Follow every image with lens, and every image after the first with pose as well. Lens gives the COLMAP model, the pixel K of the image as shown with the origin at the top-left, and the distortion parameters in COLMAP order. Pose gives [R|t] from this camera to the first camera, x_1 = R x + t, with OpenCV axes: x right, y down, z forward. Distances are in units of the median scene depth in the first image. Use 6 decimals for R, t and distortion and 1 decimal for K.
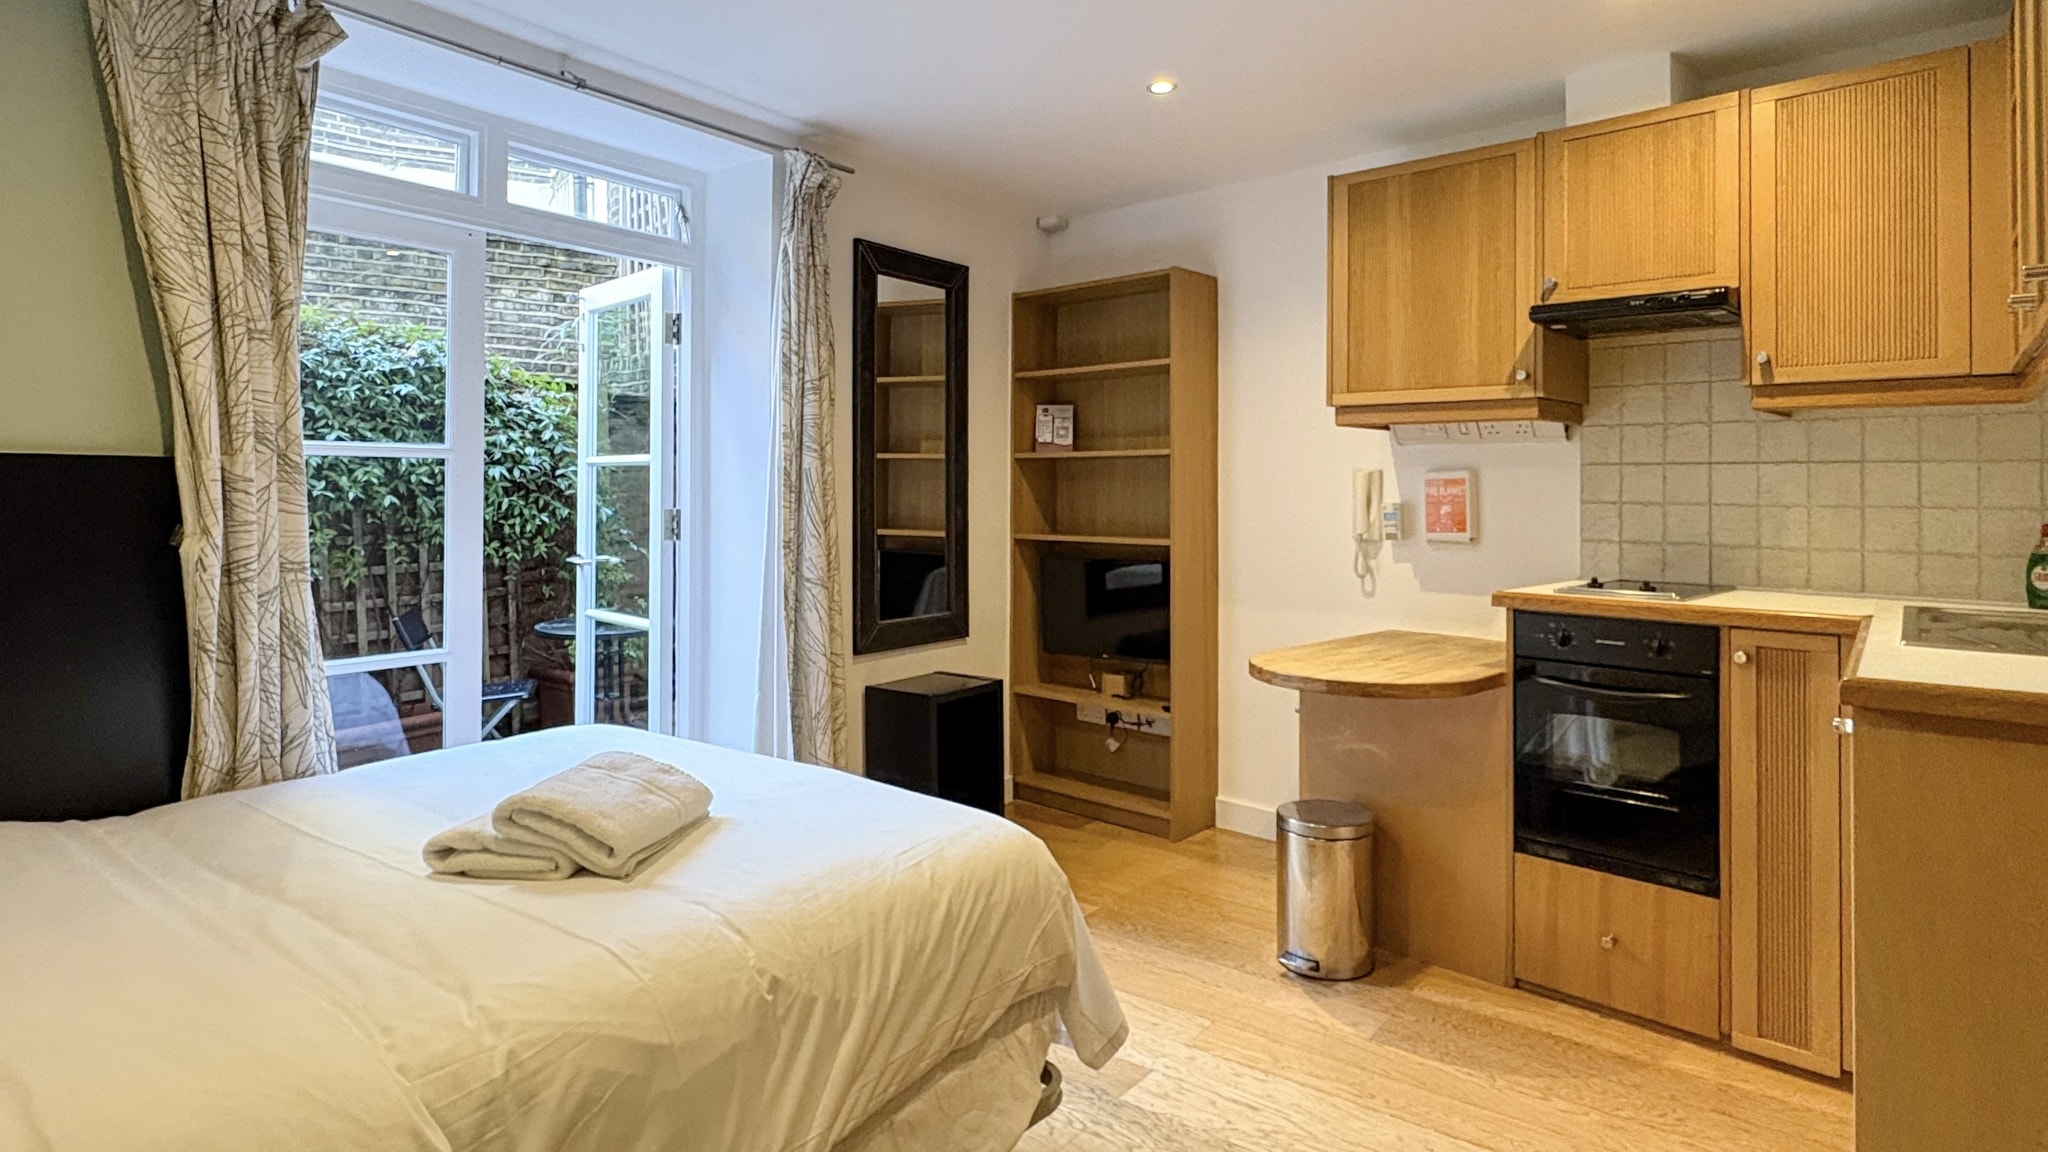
lens RADIAL K [[1079.1, 0, 1026.8], [0, 1079.1, 500.7], [0, 0, 1]] dist [-0.000798, -0.000150]
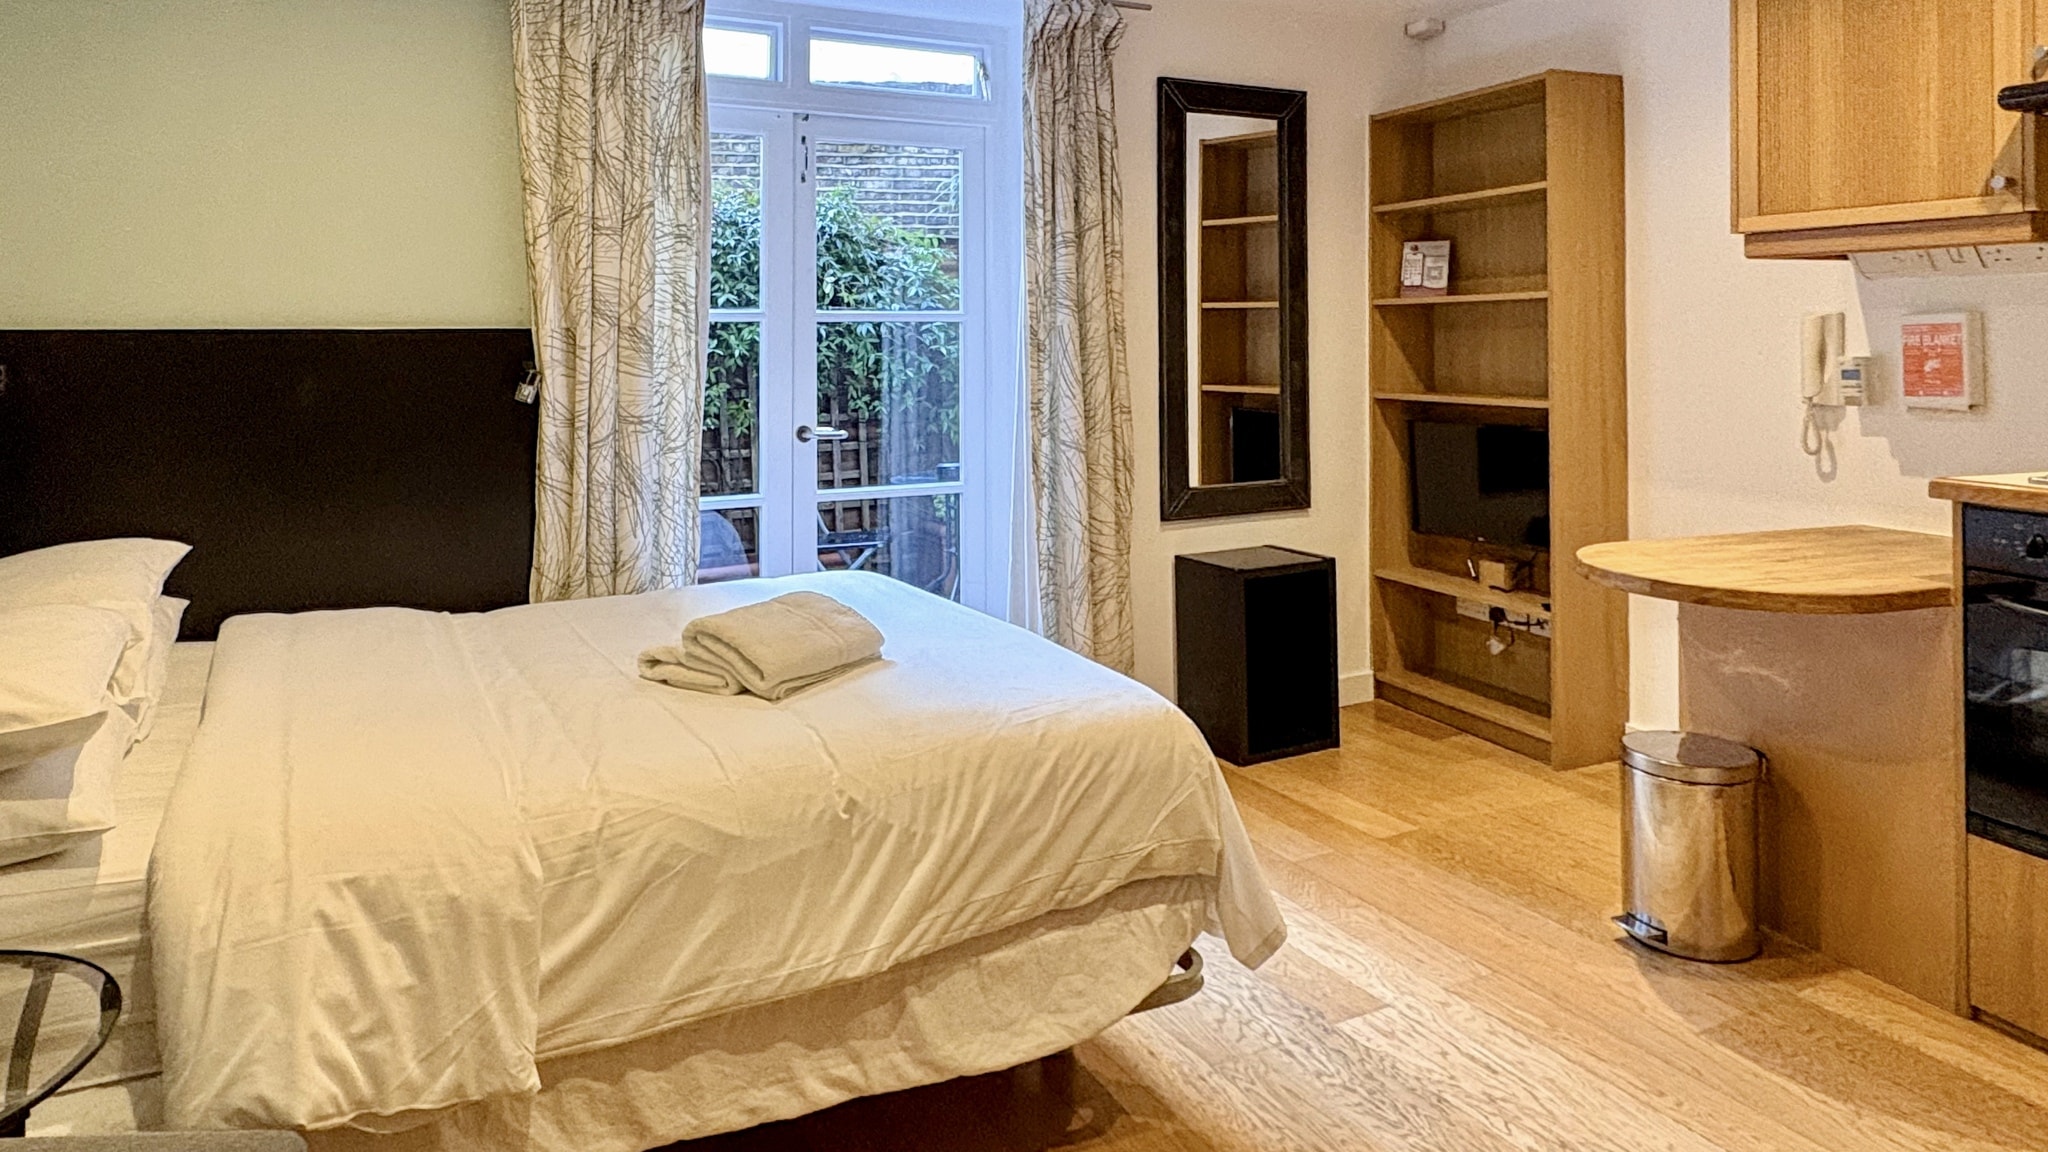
lens RADIAL K [[1241.9, 0, 1016.0], [0, 1241.9, 341.8], [0, 0, 1]] dist [-0.001915, 0.001823]
pose [[0.908619, -0.008441, -0.417540, 0.196387], [0.006438, 0.999960, -0.006203, -0.007599], [0.417576, 0.002948, 0.908637, -0.037240]]
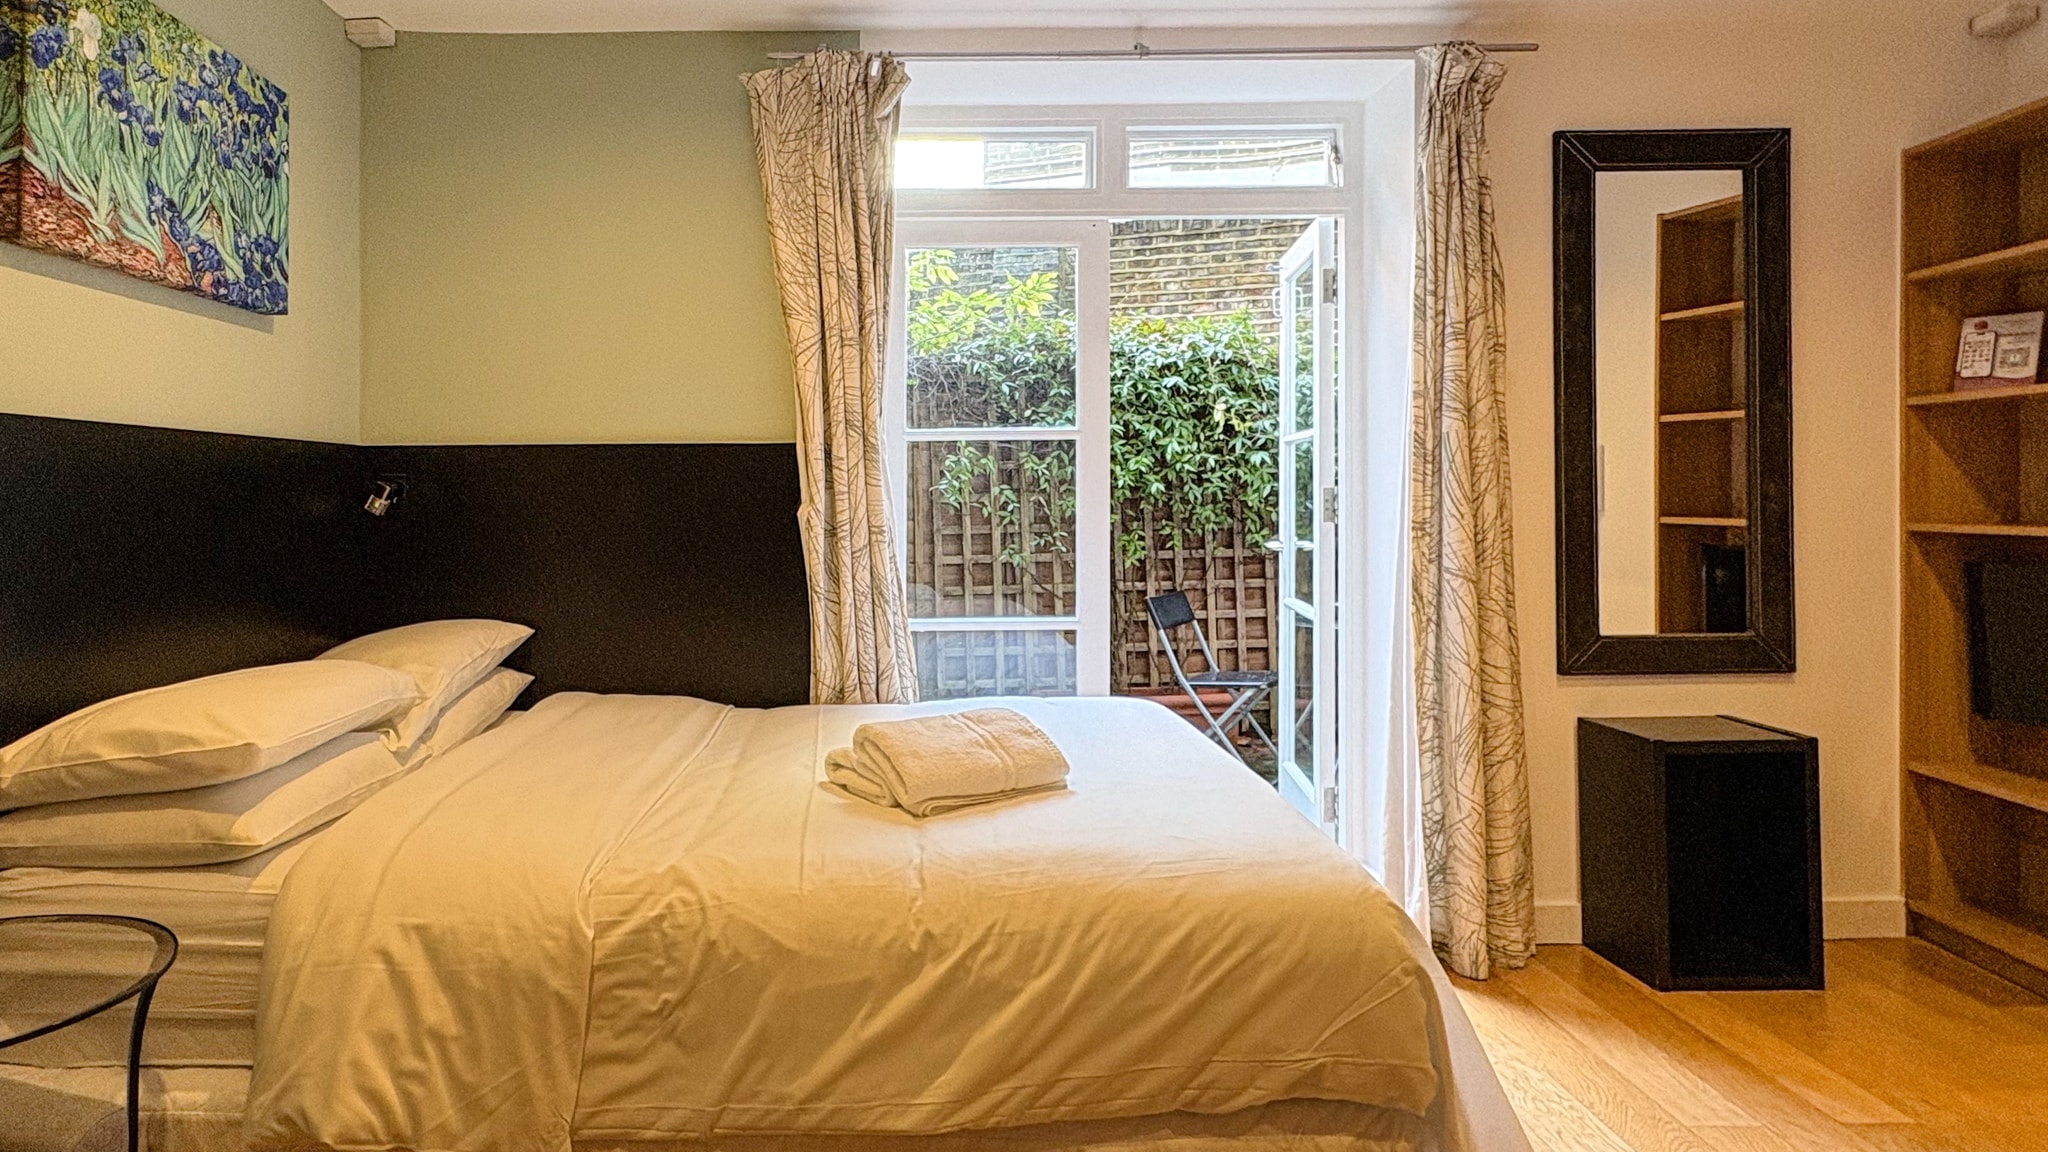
lens RADIAL K [[1197.5, 0, 952.3], [0, 1197.5, 506.6], [0, 0, 1]] dist [0.000409, 0.001010]
pose [[0.612406, -0.005489, -0.790524, 0.278490], [0.007057, 0.999974, -0.001476, 0.024116], [0.790512, -0.004675, 0.612429, 0.152189]]
